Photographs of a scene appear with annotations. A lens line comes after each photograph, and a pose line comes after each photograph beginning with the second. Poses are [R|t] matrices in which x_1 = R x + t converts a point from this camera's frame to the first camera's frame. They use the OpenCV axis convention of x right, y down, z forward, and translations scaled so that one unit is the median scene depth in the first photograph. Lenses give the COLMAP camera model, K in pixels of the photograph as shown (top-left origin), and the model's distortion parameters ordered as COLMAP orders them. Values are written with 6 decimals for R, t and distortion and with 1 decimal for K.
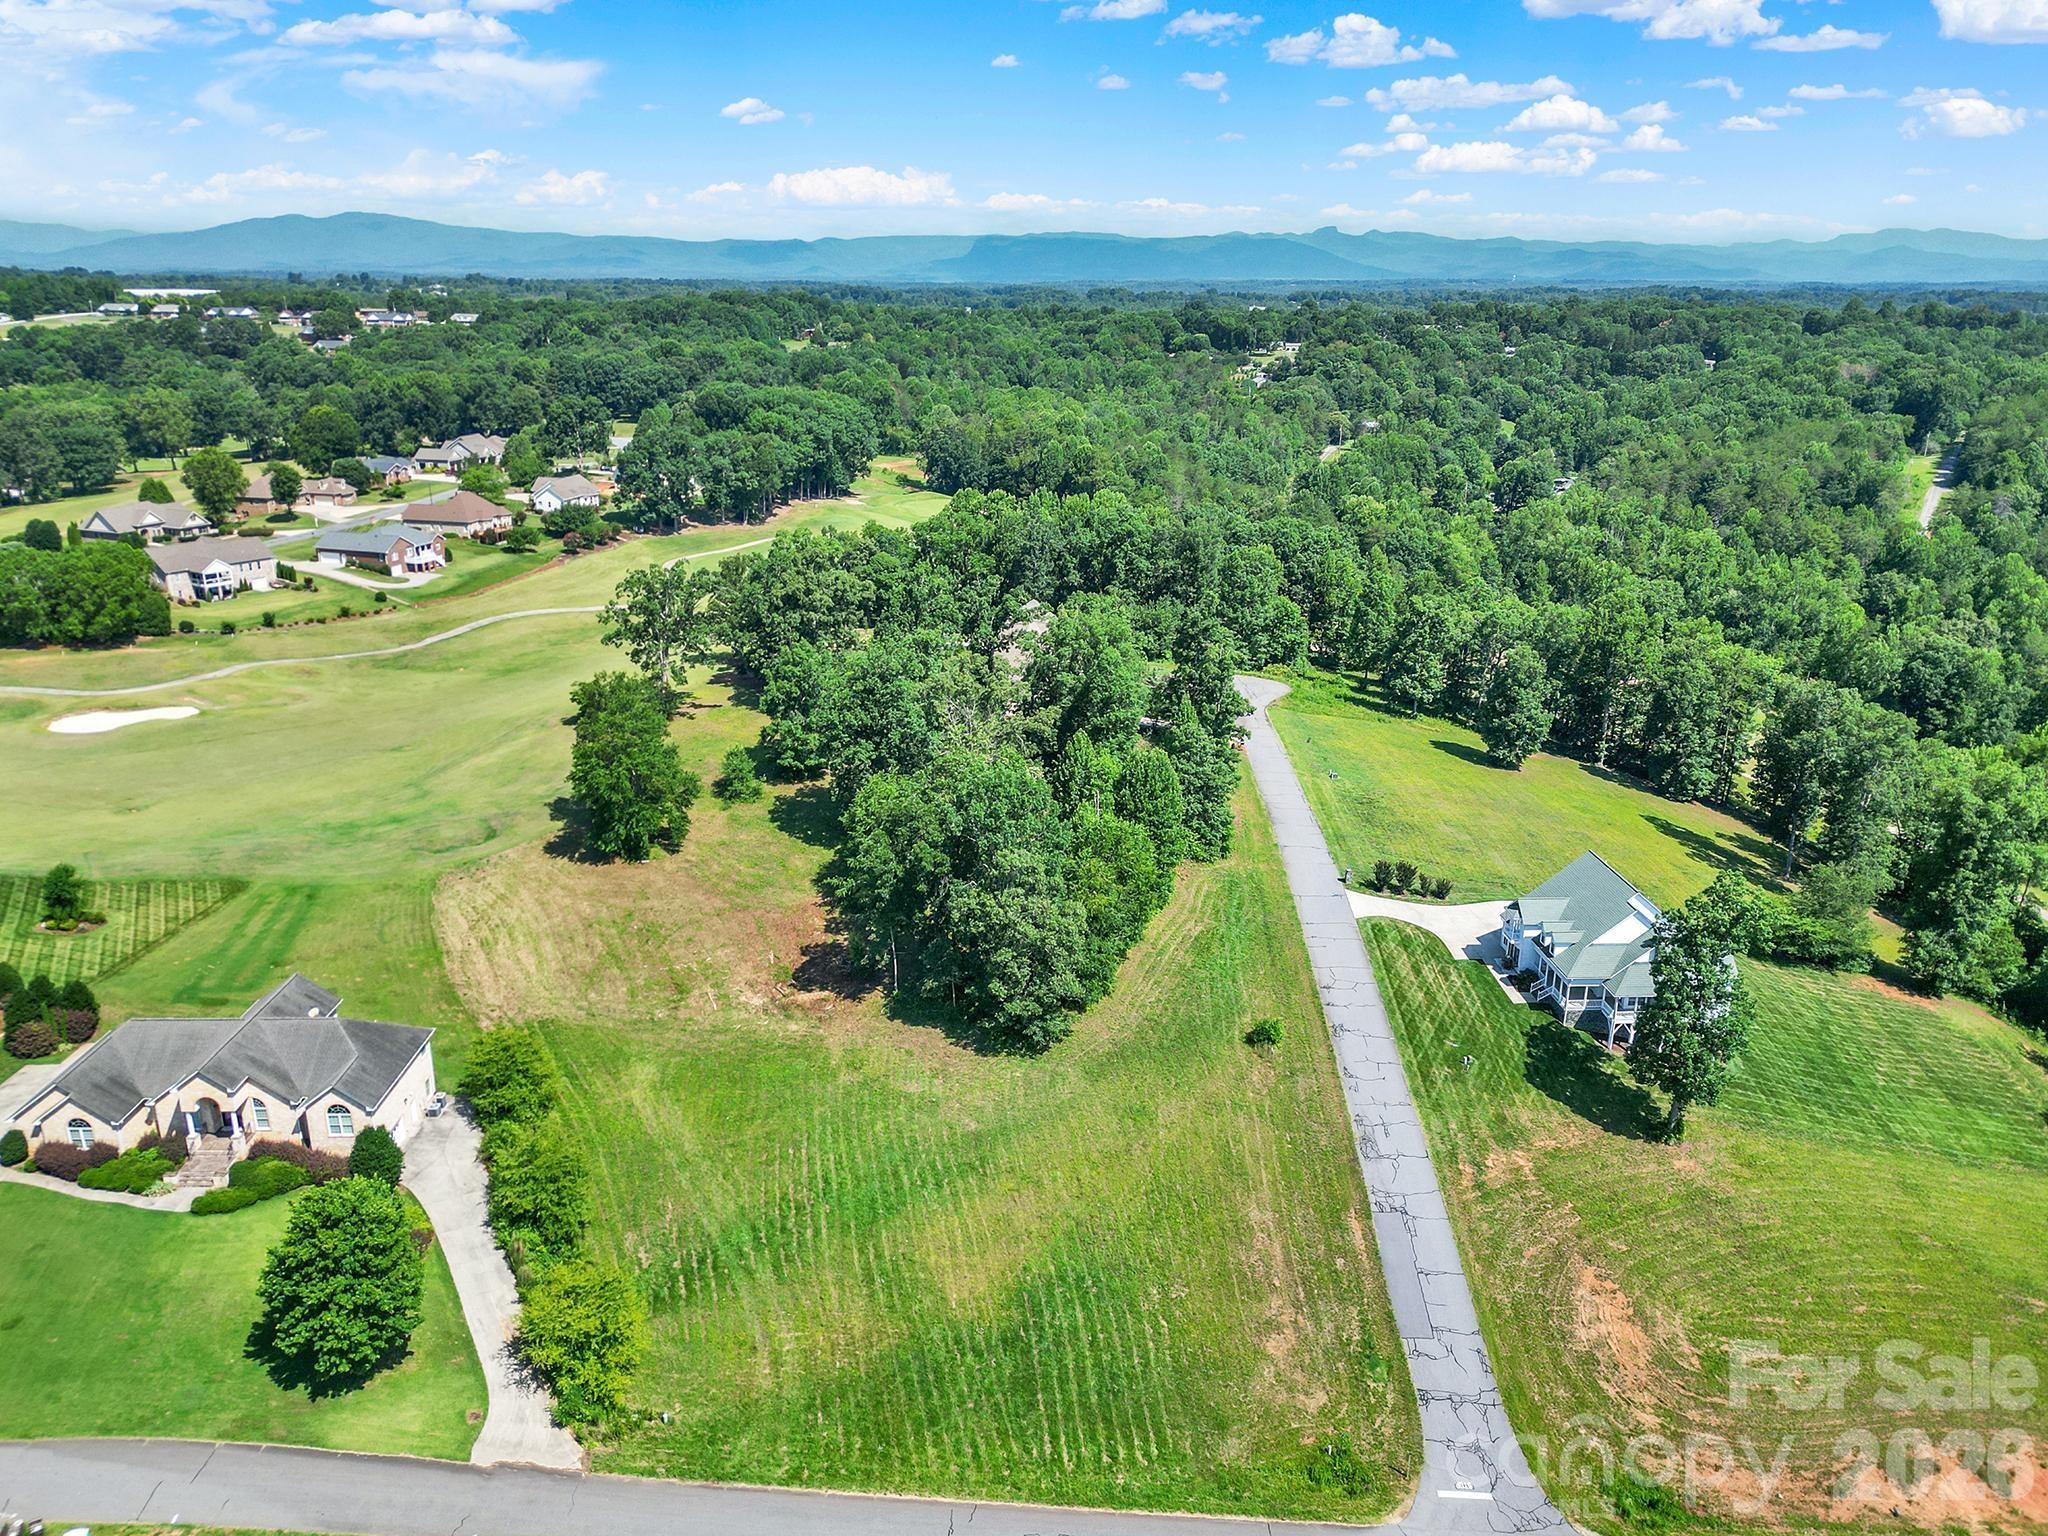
lens RADIAL K [[1457.2, 0, 1022.1], [0, 1457.2, 775.6], [0, 0, 1]] dist [0.078583, -0.078718]
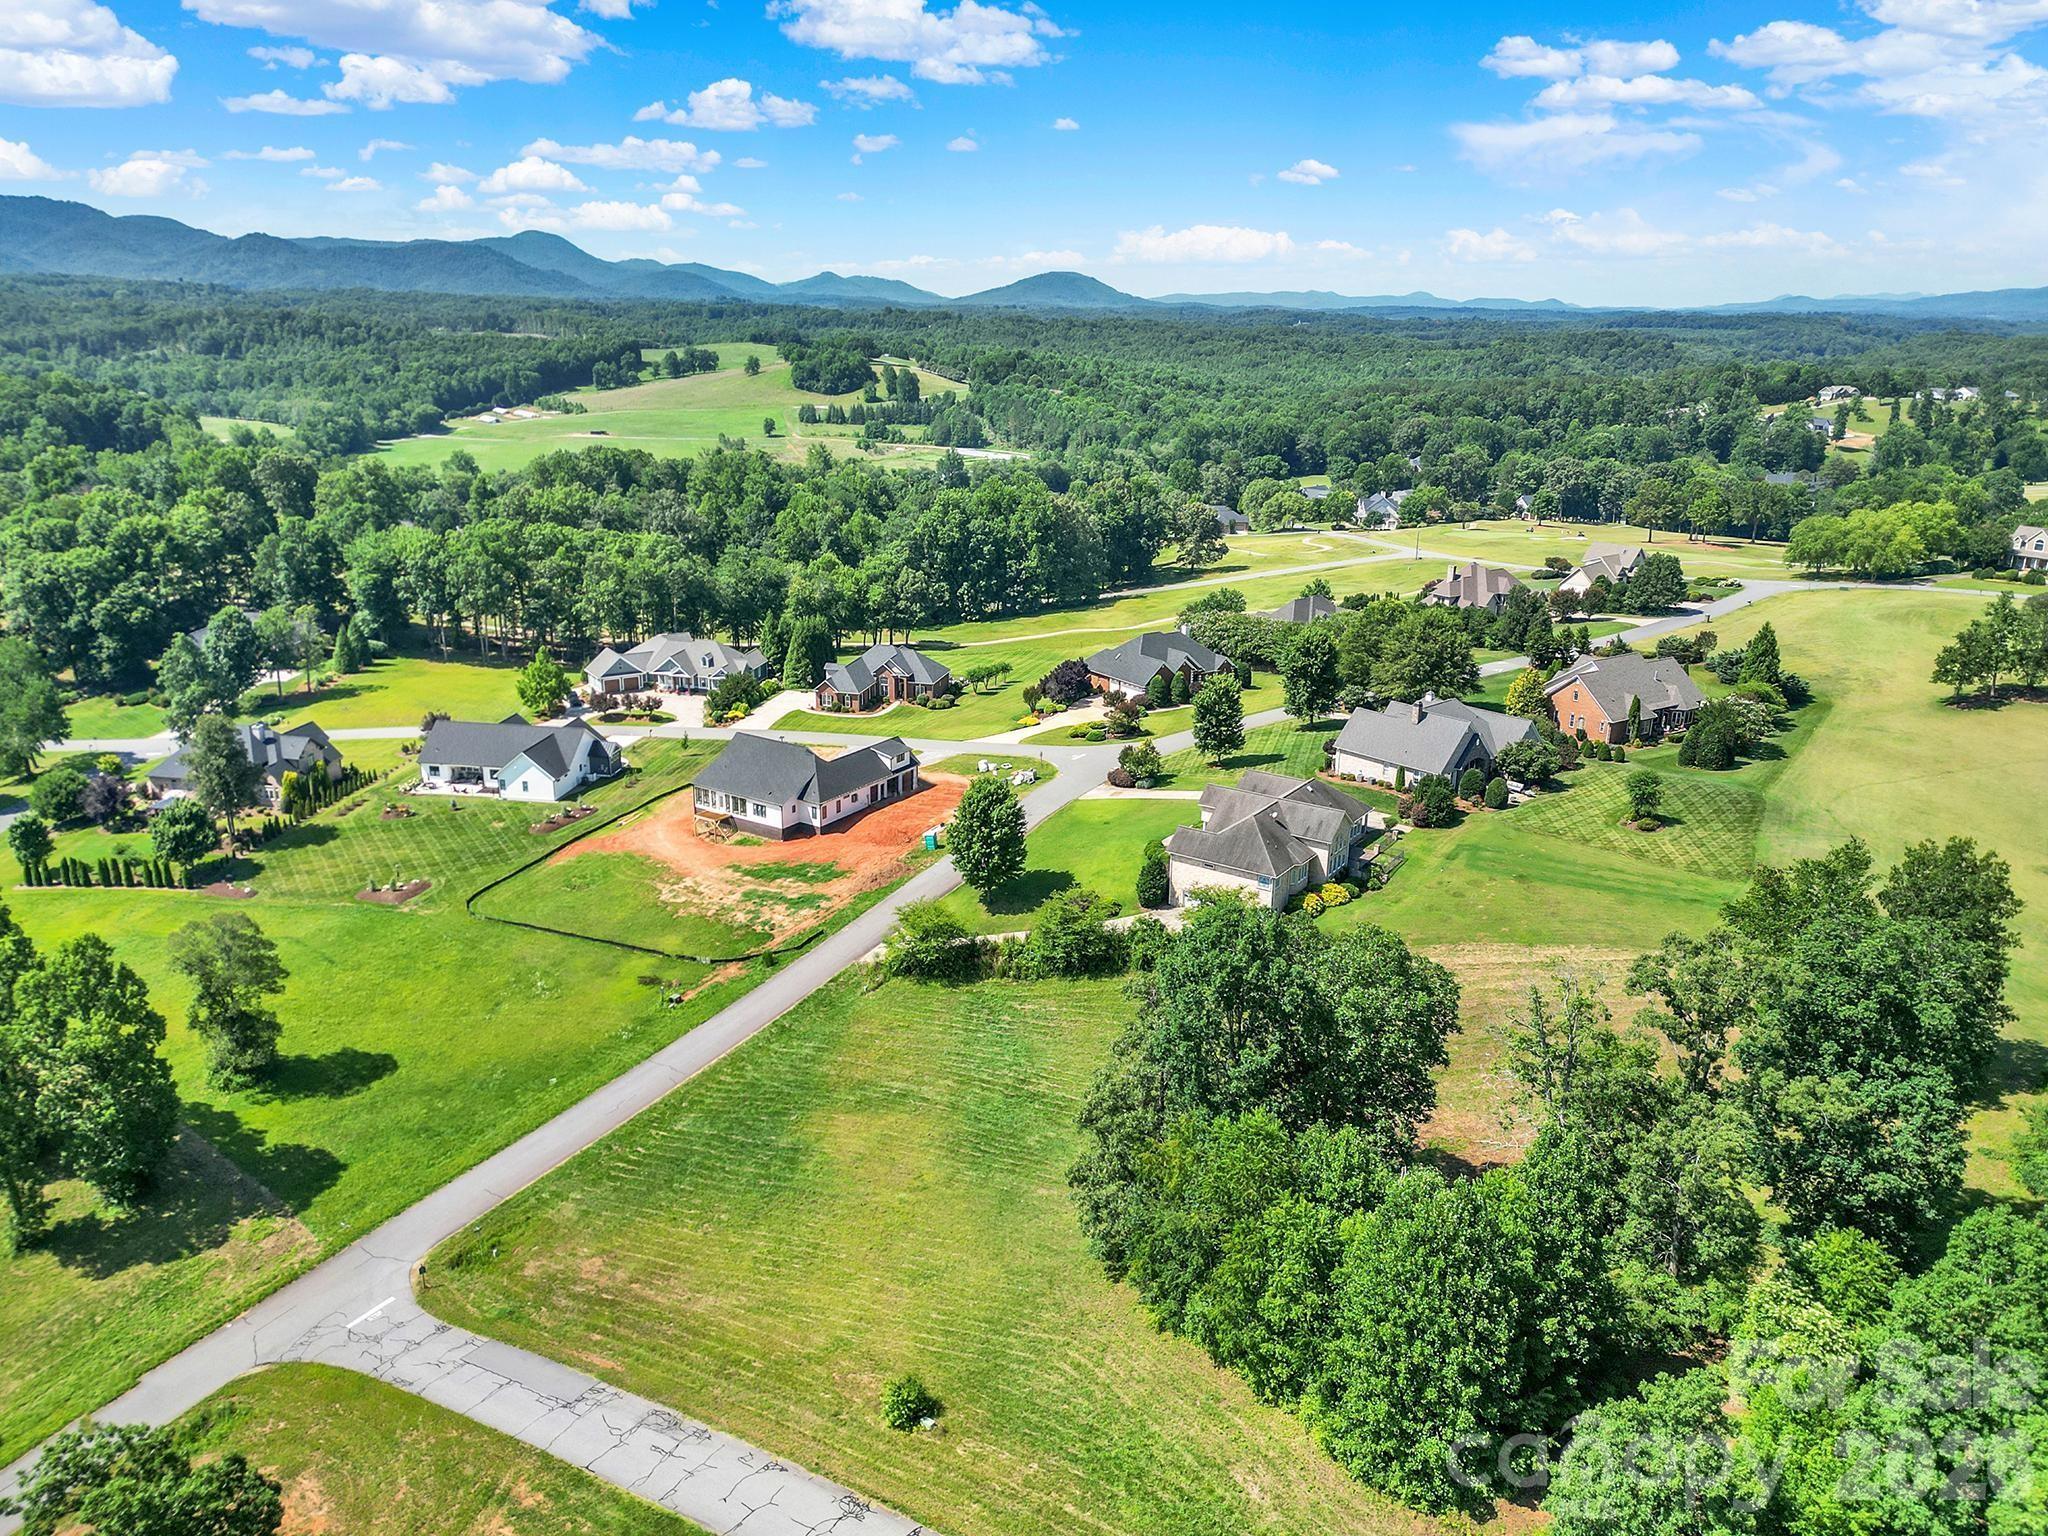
lens RADIAL K [[1451.2, 0, 1022.9], [0, 1451.2, 779.8], [0, 0, 1]] dist [0.110535, -0.143432]
pose [[-0.567765, 0.240712, -0.787211, 0.488395], [-0.282104, 0.841490, 0.460773, -0.296134], [0.773344, 0.483686, -0.409863, 1.007155]]
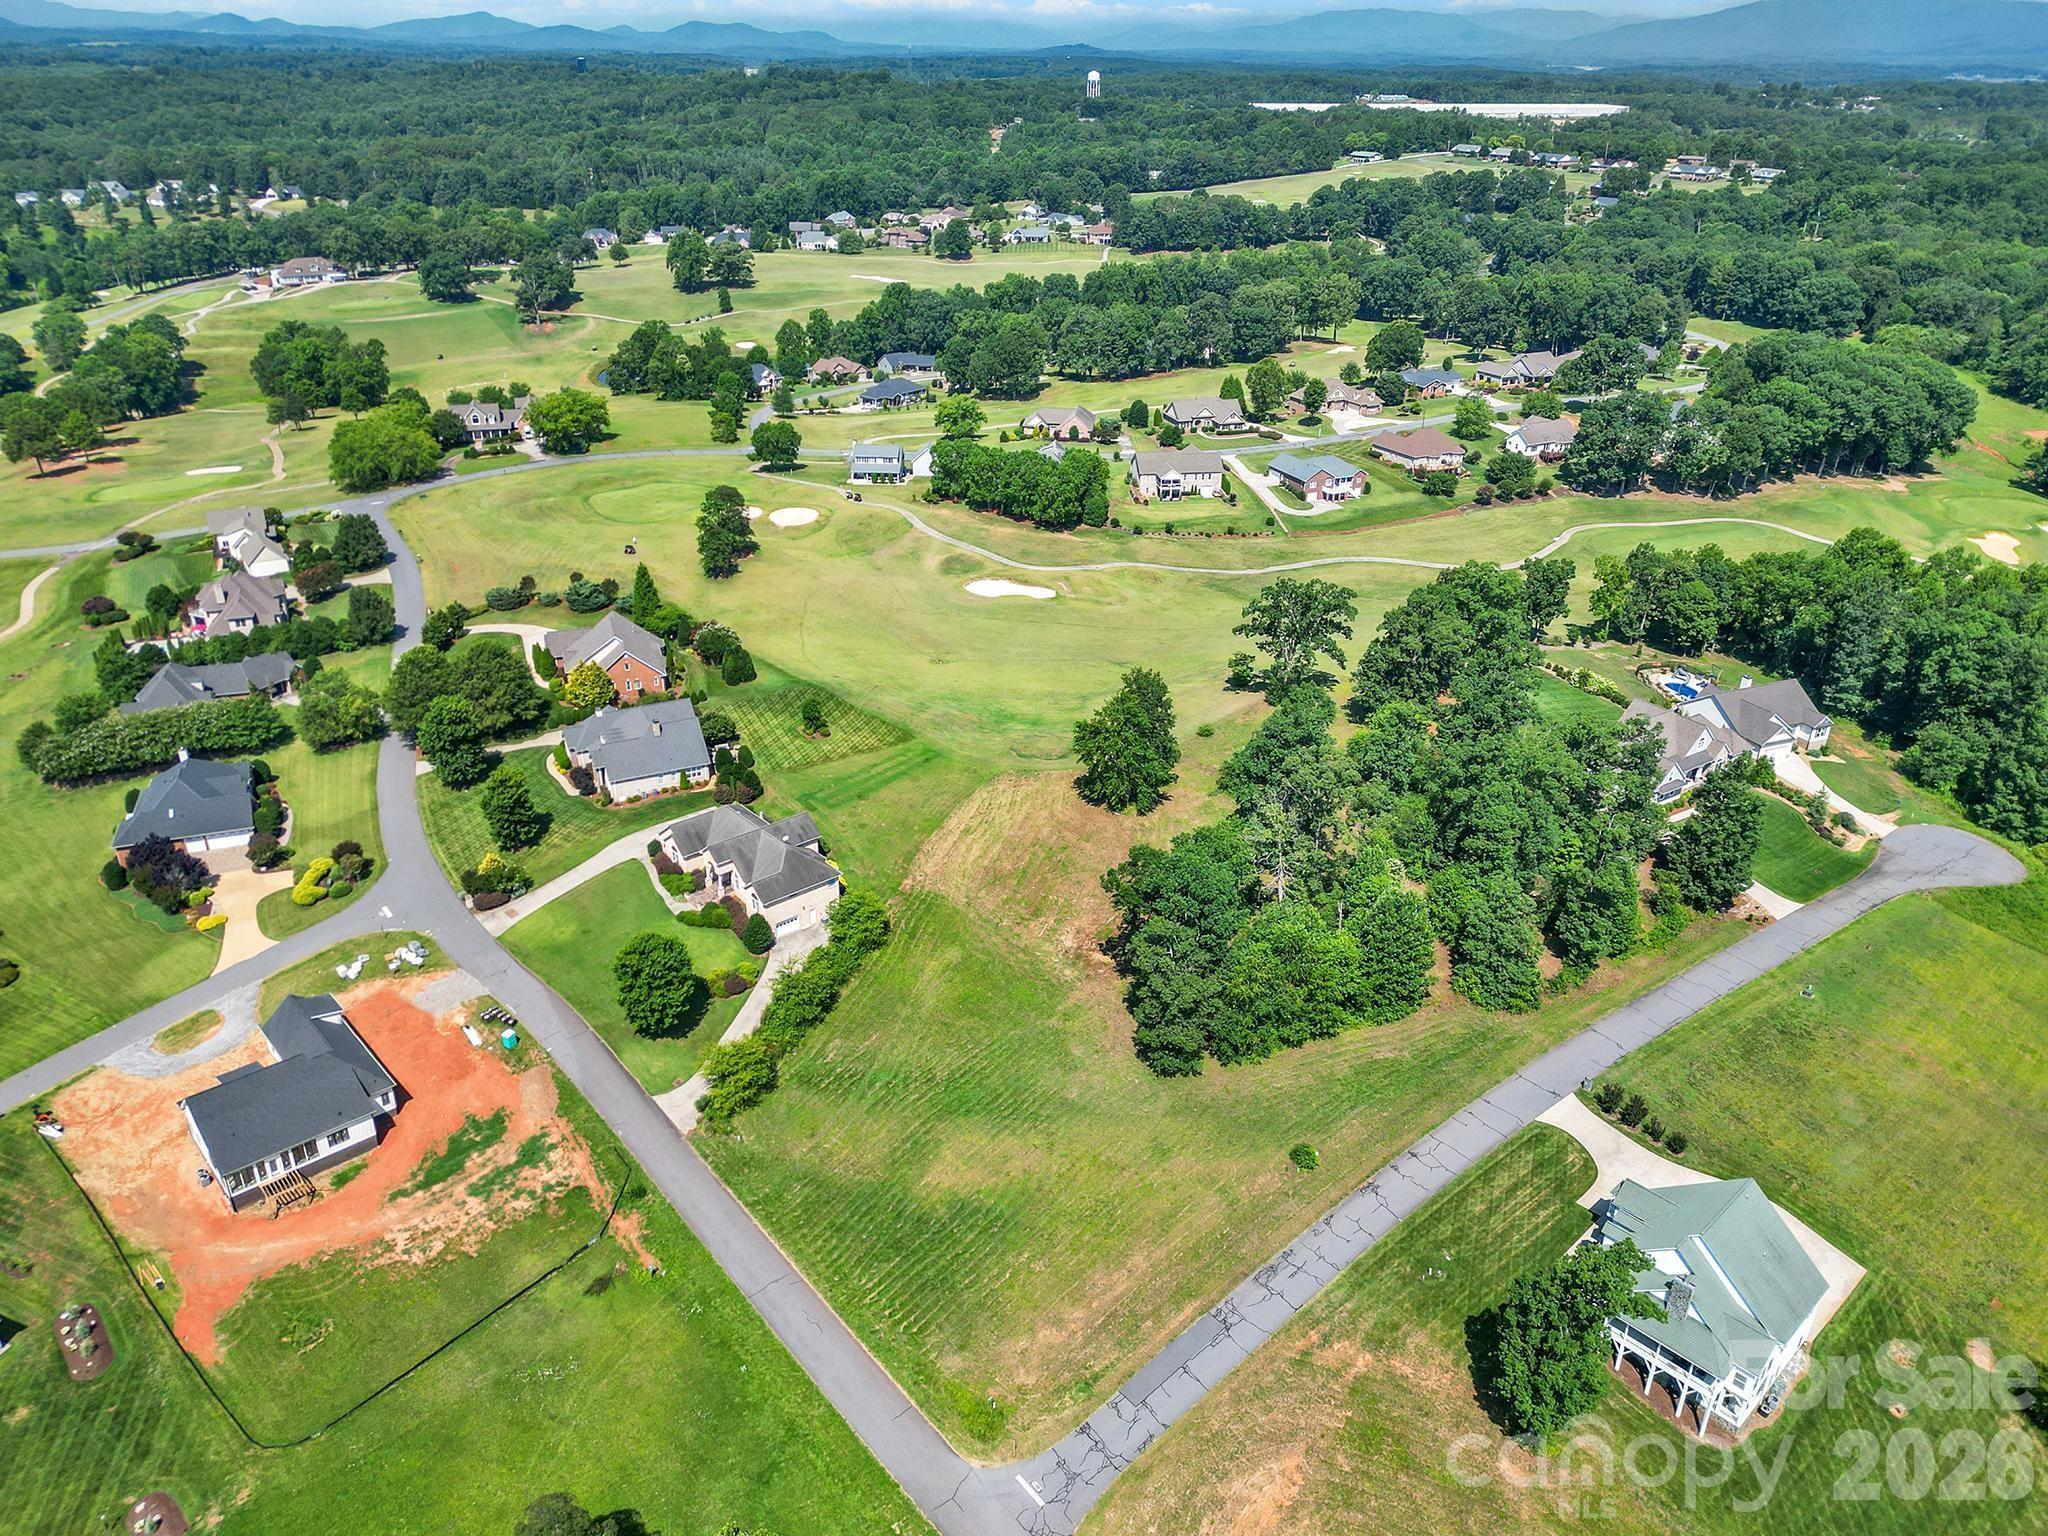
lens RADIAL K [[1457.2, 0, 1022.1], [0, 1457.2, 775.6], [0, 0, 1]] dist [0.078583, -0.078718]
pose [[0.643430, 0.340720, -0.685498, 0.619223], [-0.253293, 0.939804, 0.229372, -0.272349], [0.722386, 0.026047, 0.691000, 0.025669]]
